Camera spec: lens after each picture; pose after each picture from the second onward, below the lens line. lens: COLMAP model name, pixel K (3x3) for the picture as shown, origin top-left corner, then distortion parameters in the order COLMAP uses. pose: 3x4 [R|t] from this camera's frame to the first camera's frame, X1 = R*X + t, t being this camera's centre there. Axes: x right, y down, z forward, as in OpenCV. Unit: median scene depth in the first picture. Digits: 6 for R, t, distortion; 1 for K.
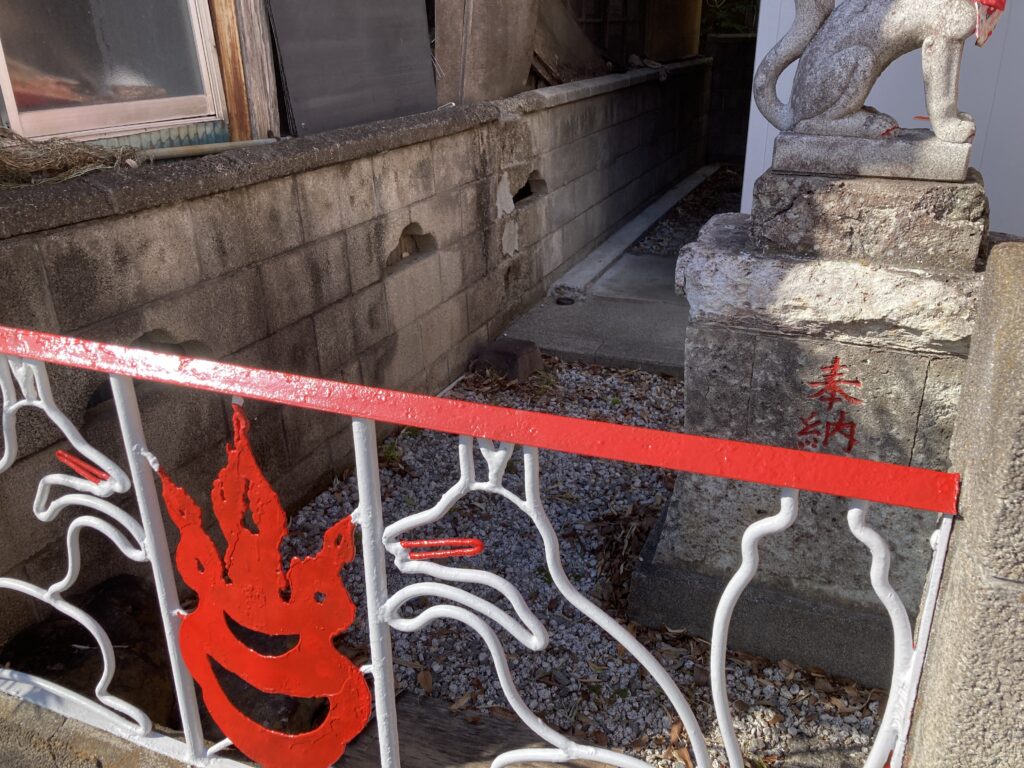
lens RADIAL K [[861.0, 0, 508.9], [0, 861.0, 376.6], [0, 0, 1]] dist [0.018656, 0.000014]
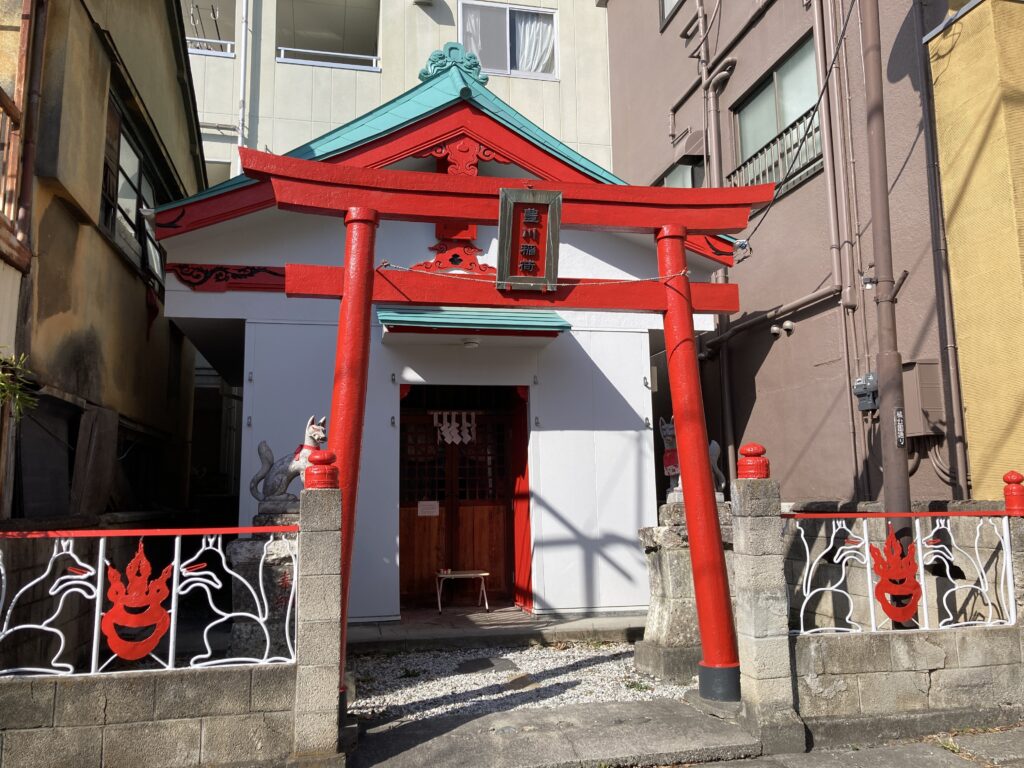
lens RADIAL K [[861.0, 0, 507.9], [0, 861.0, 378.4], [0, 0, 1]] dist [0.018656, 0.000014]
pose [[0.831511, 0.075999, 0.550284, -0.581057], [0.214710, 0.869644, -0.444544, 0.770883], [-0.512336, 0.487795, 0.706801, -1.575419]]
